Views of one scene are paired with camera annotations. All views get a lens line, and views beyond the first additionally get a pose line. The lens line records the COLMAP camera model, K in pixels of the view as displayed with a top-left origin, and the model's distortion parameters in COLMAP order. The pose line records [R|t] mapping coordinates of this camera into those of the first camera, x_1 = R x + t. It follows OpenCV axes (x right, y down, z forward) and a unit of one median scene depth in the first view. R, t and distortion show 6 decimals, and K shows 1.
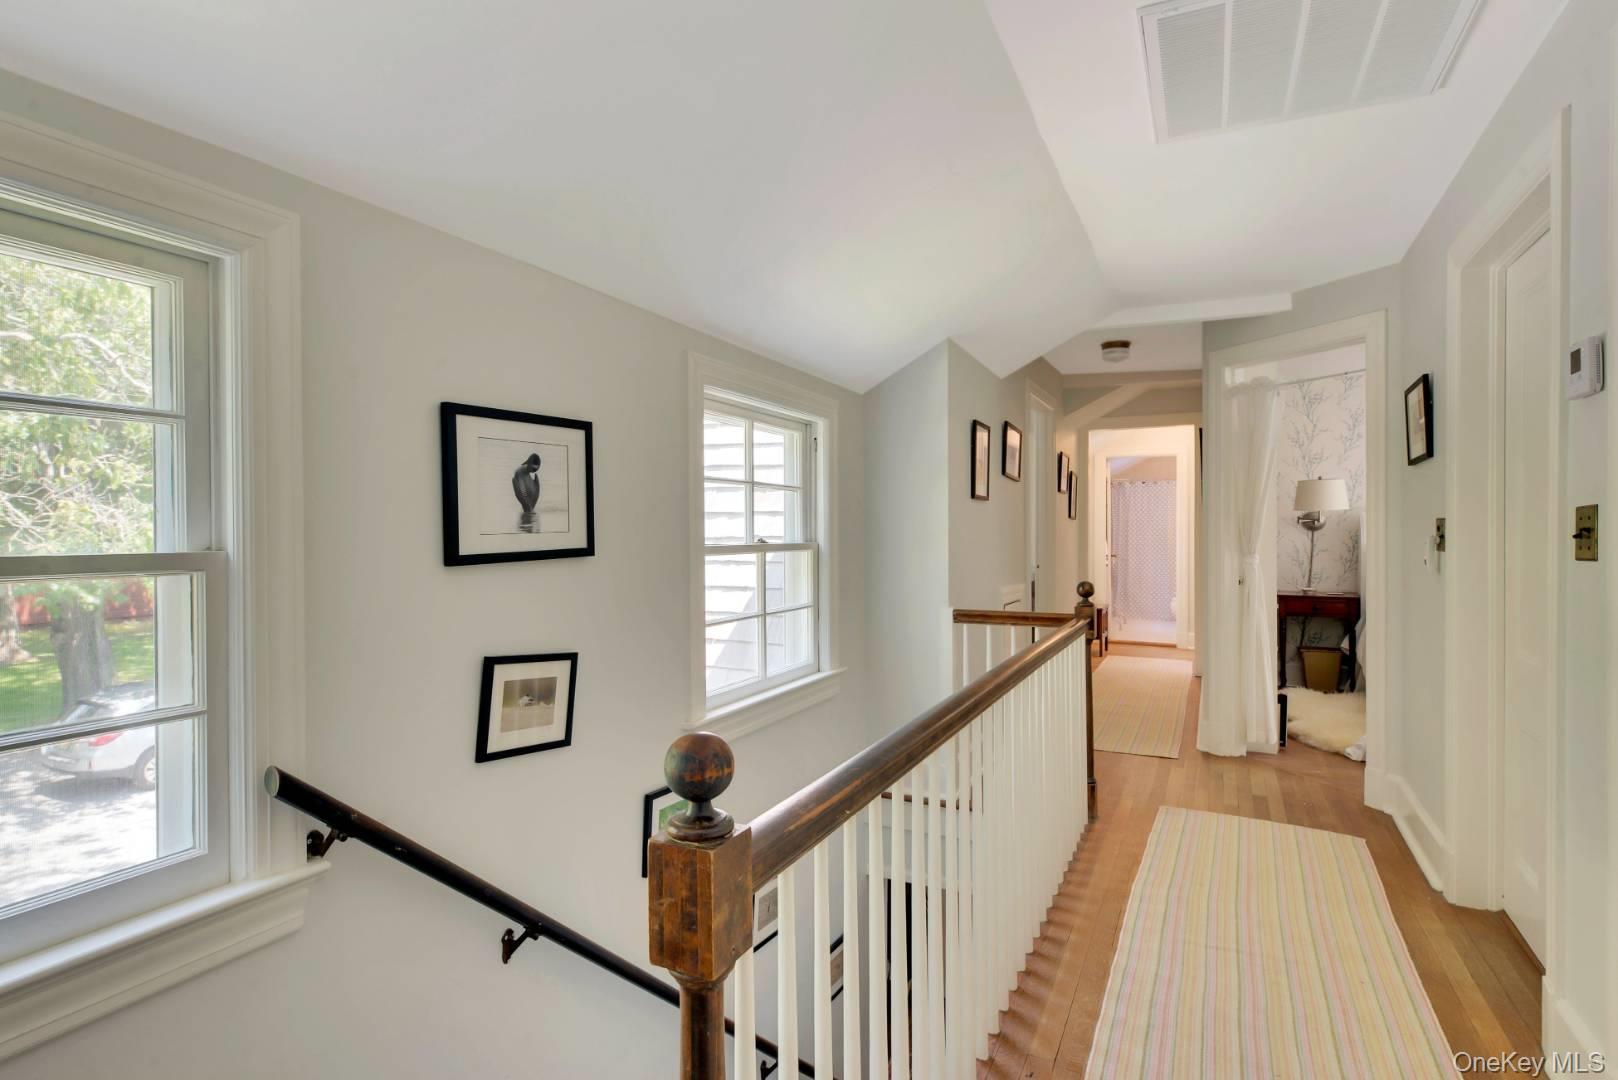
lens RADIAL K [[803.7, 0, 809.0], [0, 803.7, 540.0], [0, 0, 1]] dist [0.012495, -0.013353]
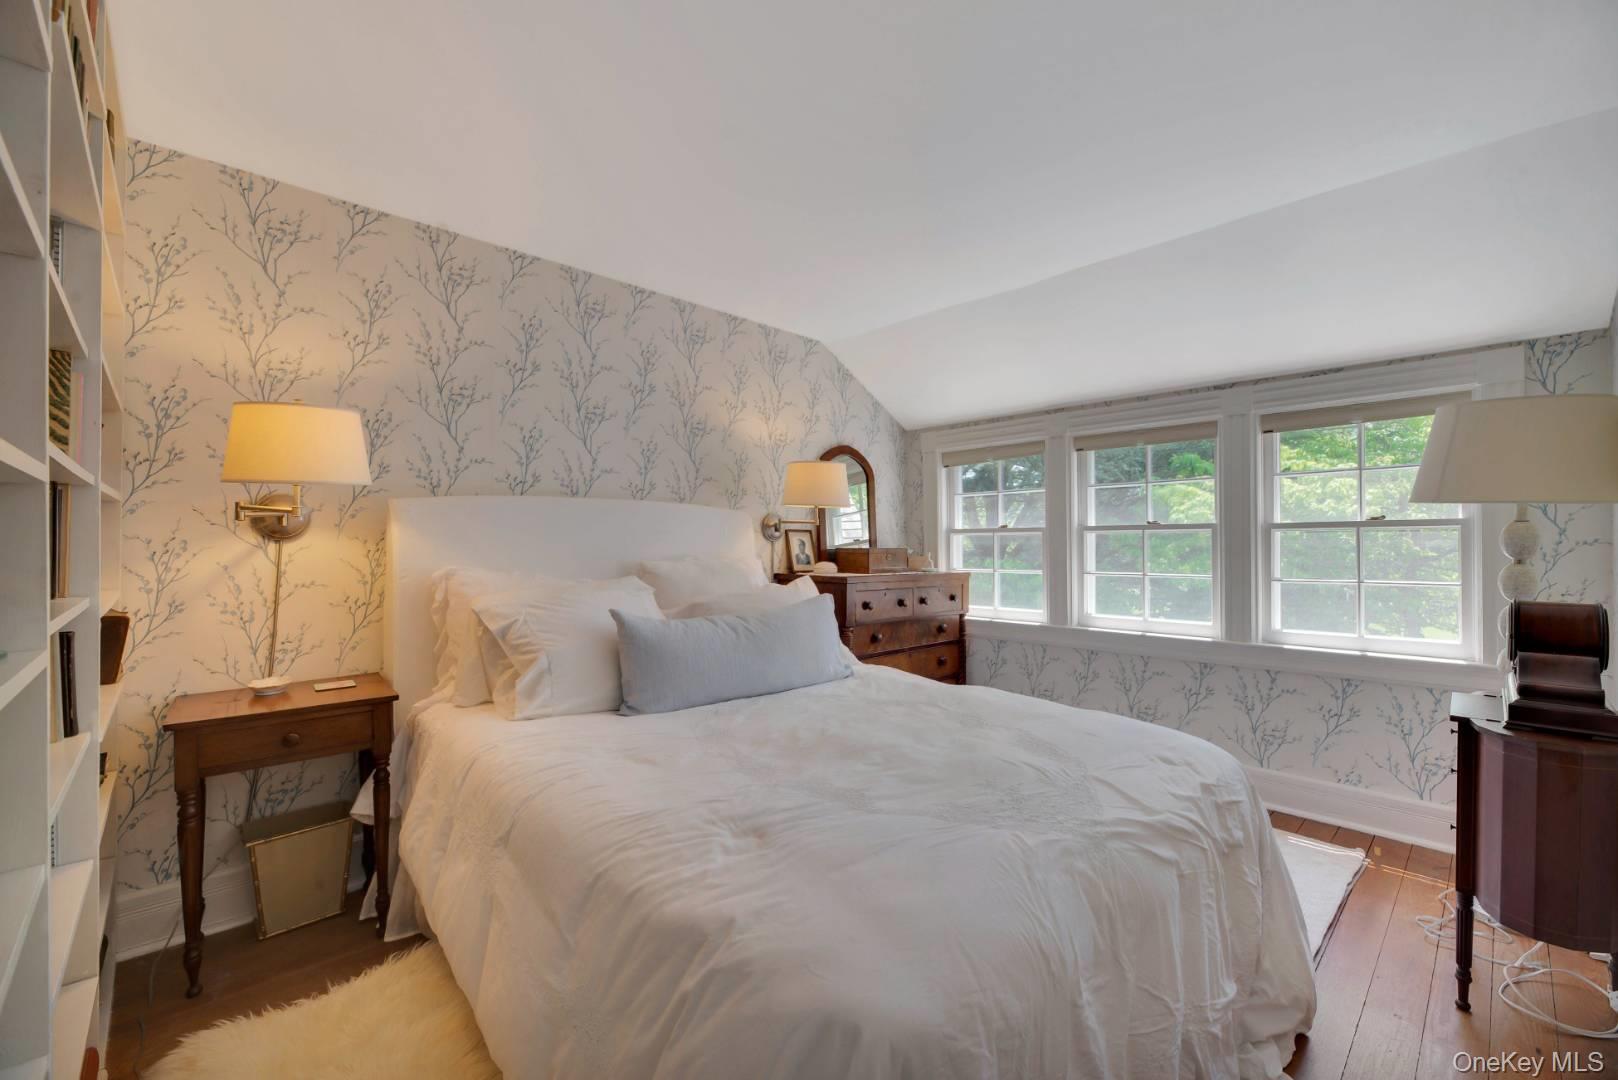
lens RADIAL K [[663.1, 0, 809.0], [0, 663.1, 540.0], [0, 0, 1]] dist [0.000060, -0.000010]
pose [[0.327886, 0.006643, 0.944694, 0.393314], [0.011615, 0.999871, -0.011062, -0.004524], [-0.944646, 0.014600, 0.327766, 0.632140]]
